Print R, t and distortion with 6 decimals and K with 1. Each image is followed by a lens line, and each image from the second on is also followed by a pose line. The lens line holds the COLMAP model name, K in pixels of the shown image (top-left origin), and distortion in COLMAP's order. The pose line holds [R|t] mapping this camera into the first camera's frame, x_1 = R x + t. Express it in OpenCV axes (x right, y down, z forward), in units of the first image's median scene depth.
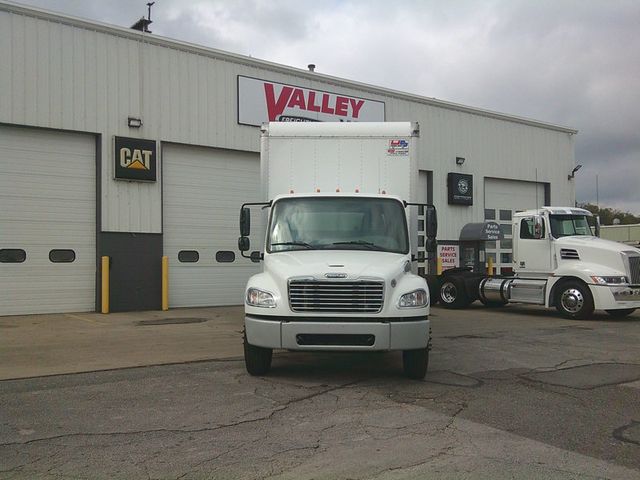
lens RADIAL K [[664.2, 0, 316.7], [0, 664.2, 241.4], [0, 0, 1]] dist [0.122530, -0.264209]
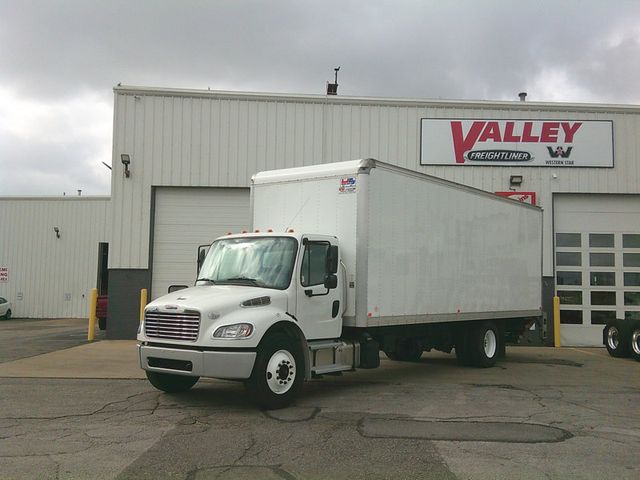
lens RADIAL K [[664.2, 0, 316.7], [0, 664.2, 241.4], [0, 0, 1]] dist [0.122530, -0.264209]
pose [[0.813659, -0.035765, -0.580242, 0.360670], [0.000926, 0.998184, -0.060228, 0.003090], [0.581342, 0.048468, 0.812214, 0.081775]]
